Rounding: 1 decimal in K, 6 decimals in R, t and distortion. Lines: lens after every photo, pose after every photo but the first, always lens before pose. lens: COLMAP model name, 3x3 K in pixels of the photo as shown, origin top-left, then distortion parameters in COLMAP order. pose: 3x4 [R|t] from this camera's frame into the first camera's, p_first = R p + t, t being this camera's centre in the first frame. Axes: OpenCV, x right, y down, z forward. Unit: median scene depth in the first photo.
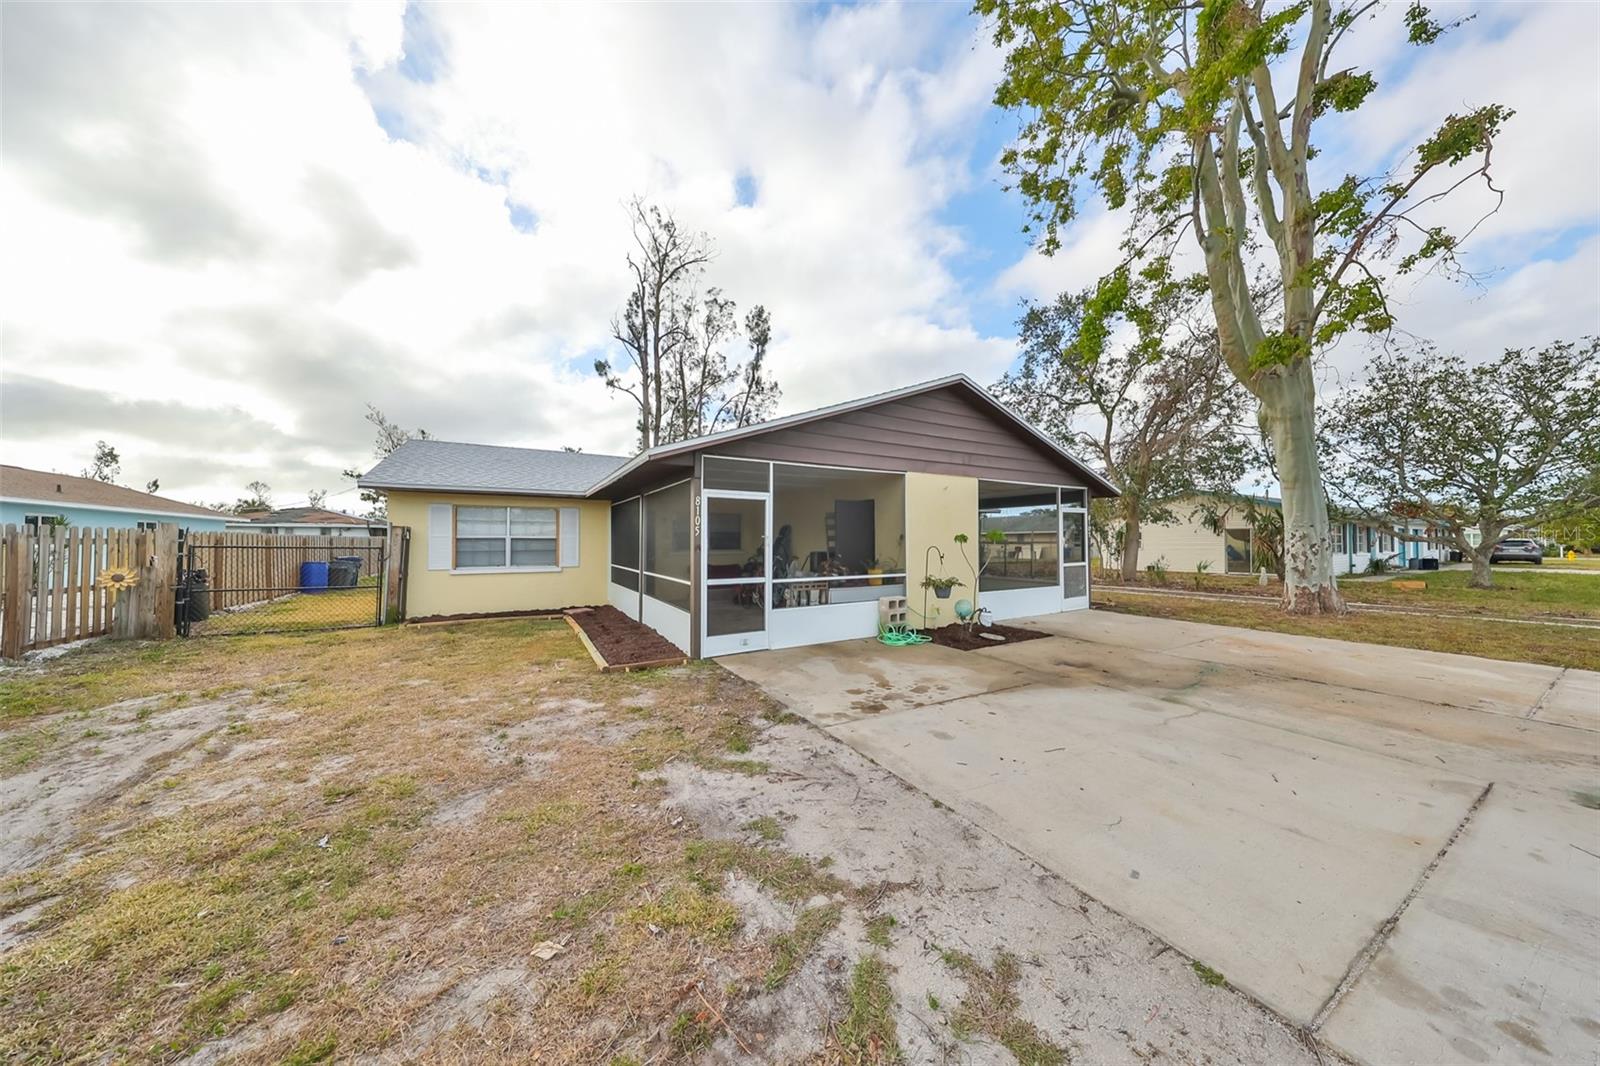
lens RADIAL K [[495.1, 0, 798.4], [0, 495.1, 549.9], [0, 0, 1]] dist [-0.002162, -0.000031]
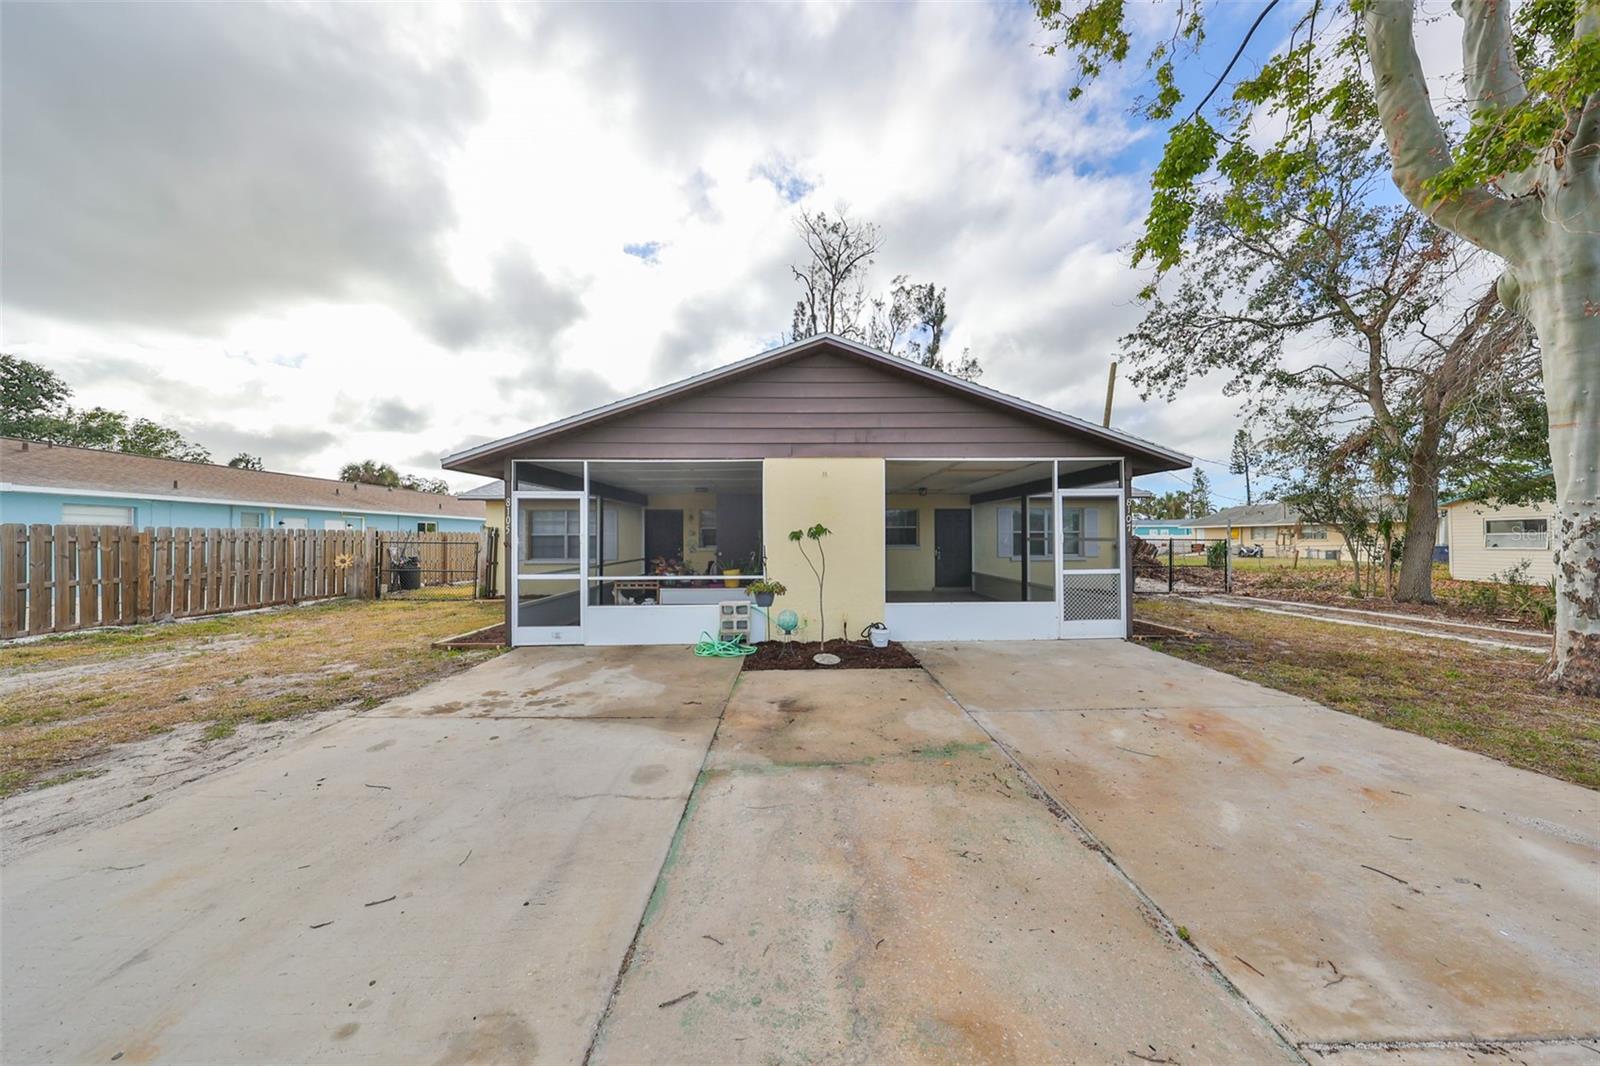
lens RADIAL K [[495.1, 0, 798.4], [0, 495.1, 549.9], [0, 0, 1]] dist [-0.002162, -0.000031]
pose [[0.874856, 0.010797, -0.484264, 0.826602], [-0.006009, 0.999917, 0.011438, -0.009252], [0.484347, -0.007096, 0.874847, 0.324074]]
